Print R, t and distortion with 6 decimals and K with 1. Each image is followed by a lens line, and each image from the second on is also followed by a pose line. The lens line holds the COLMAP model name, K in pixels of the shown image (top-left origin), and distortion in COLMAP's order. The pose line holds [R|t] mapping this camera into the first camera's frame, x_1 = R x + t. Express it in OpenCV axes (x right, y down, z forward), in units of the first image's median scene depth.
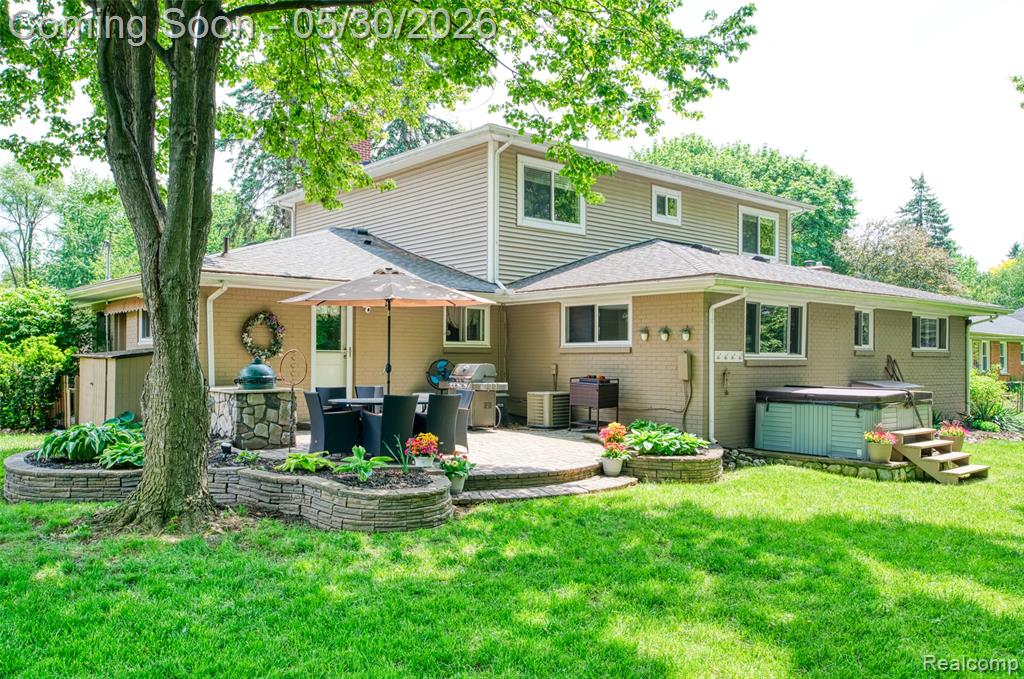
lens RADIAL K [[802.6, 0, 512.0], [0, 802.6, 339.5], [0, 0, 1]] dist [-0.000056, -0.000112]
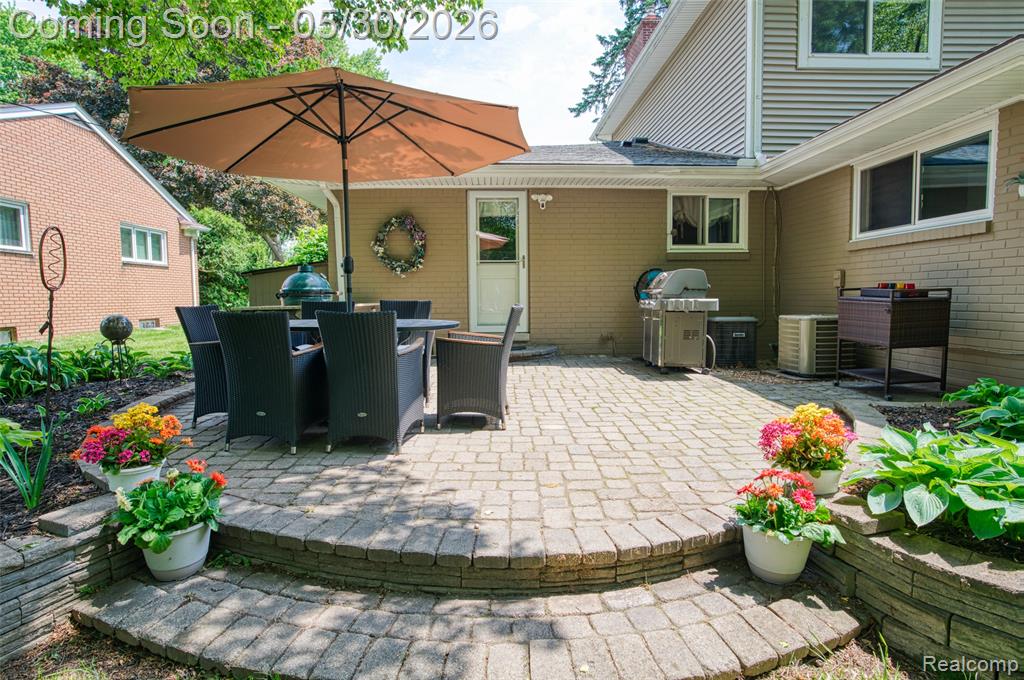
lens RADIAL K [[549.7, 0, 509.2], [0, 549.7, 328.6], [0, 0, 1]] dist [-0.053964, 0.037735]
pose [[0.777559, 0.024721, -0.628324, 0.125100], [0.029763, 0.996660, 0.076045, 0.038788], [0.628106, -0.077830, 0.774226, 0.556485]]
